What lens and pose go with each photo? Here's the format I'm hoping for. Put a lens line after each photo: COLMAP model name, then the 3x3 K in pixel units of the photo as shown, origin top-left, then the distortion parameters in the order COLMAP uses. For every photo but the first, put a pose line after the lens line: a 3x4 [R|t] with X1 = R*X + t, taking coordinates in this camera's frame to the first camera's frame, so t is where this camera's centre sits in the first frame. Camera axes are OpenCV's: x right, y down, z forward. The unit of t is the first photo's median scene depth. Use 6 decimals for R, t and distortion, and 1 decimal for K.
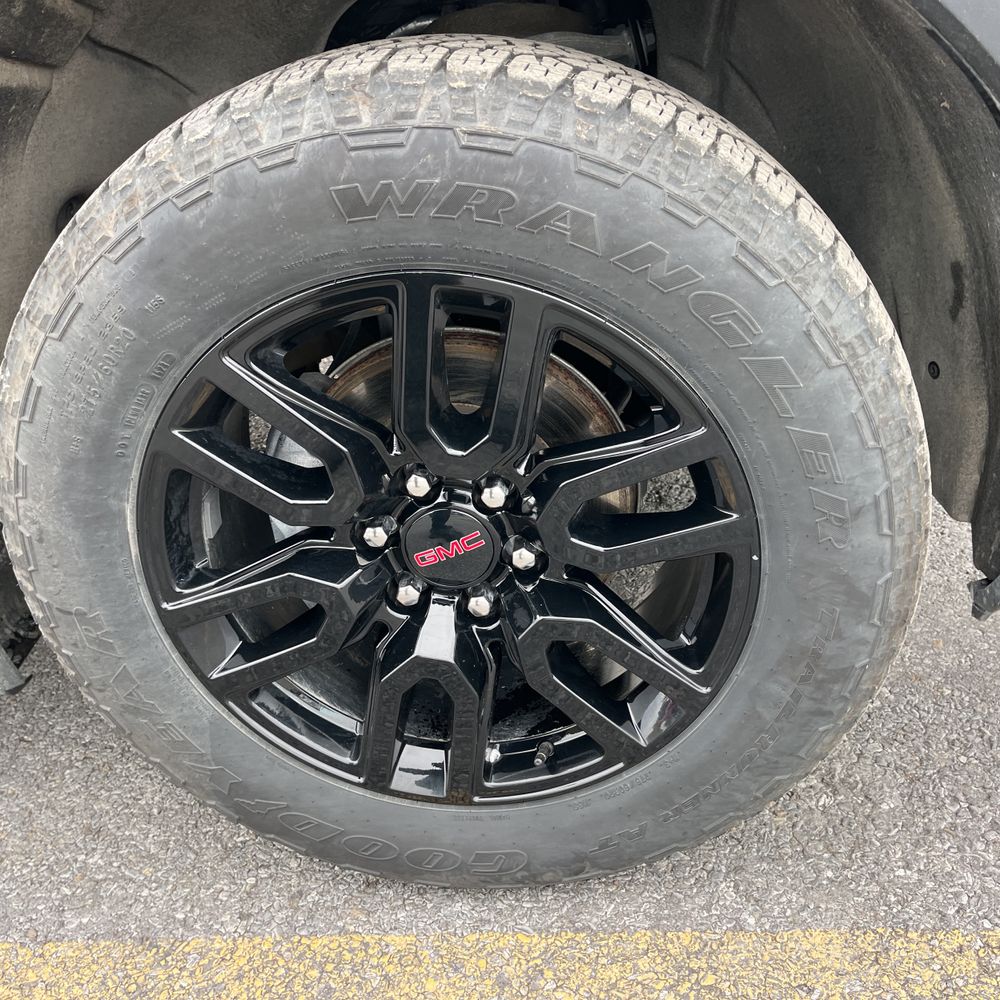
lens RADIAL K [[1033.3, 0, 493.9], [0, 1033.3, 500.9], [0, 0, 1]] dist [0.042400, 0.000000]
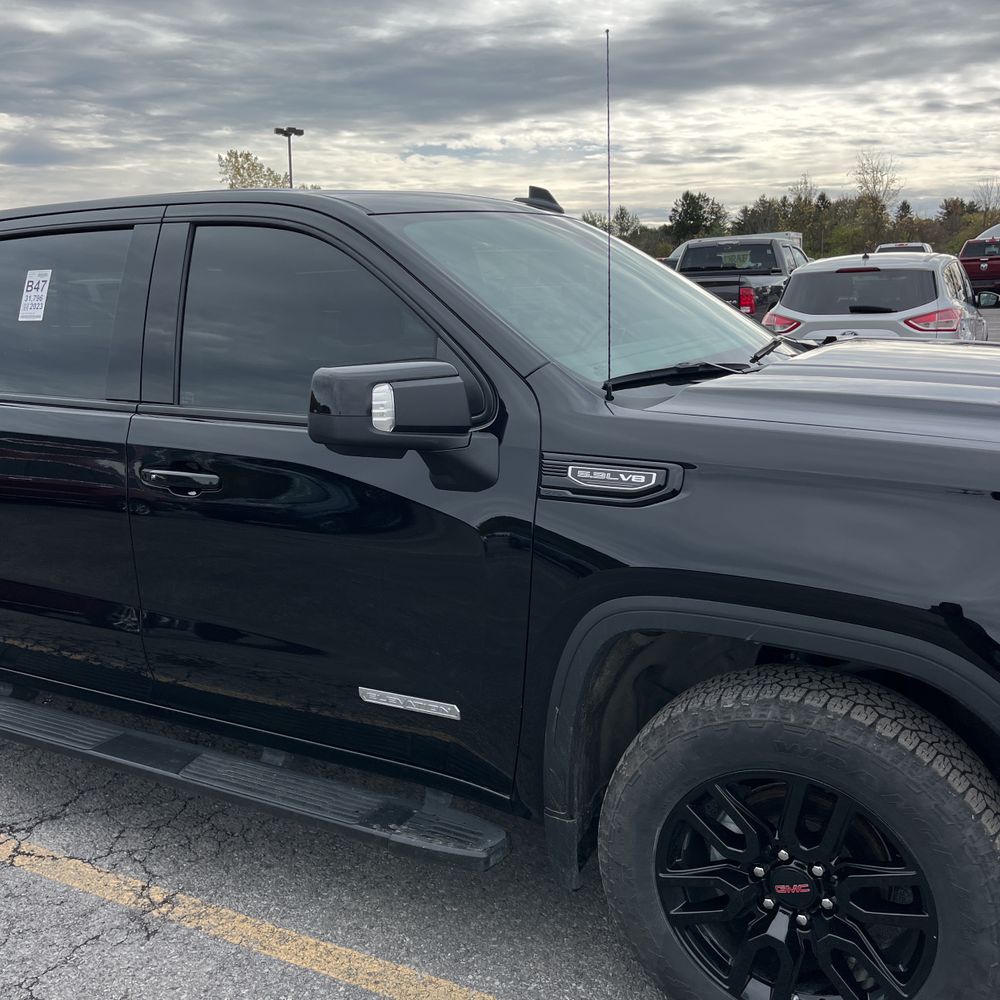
lens RADIAL K [[1033.3, 0, 496.4], [0, 1033.3, 507.9], [0, 0, 1]] dist [0.042400, 0.000000]
pose [[0.920211, 0.171410, -0.351896, 0.022552], [-0.248770, 0.950204, -0.187687, -0.174287], [0.302201, 0.260253, 0.917029, -1.683591]]
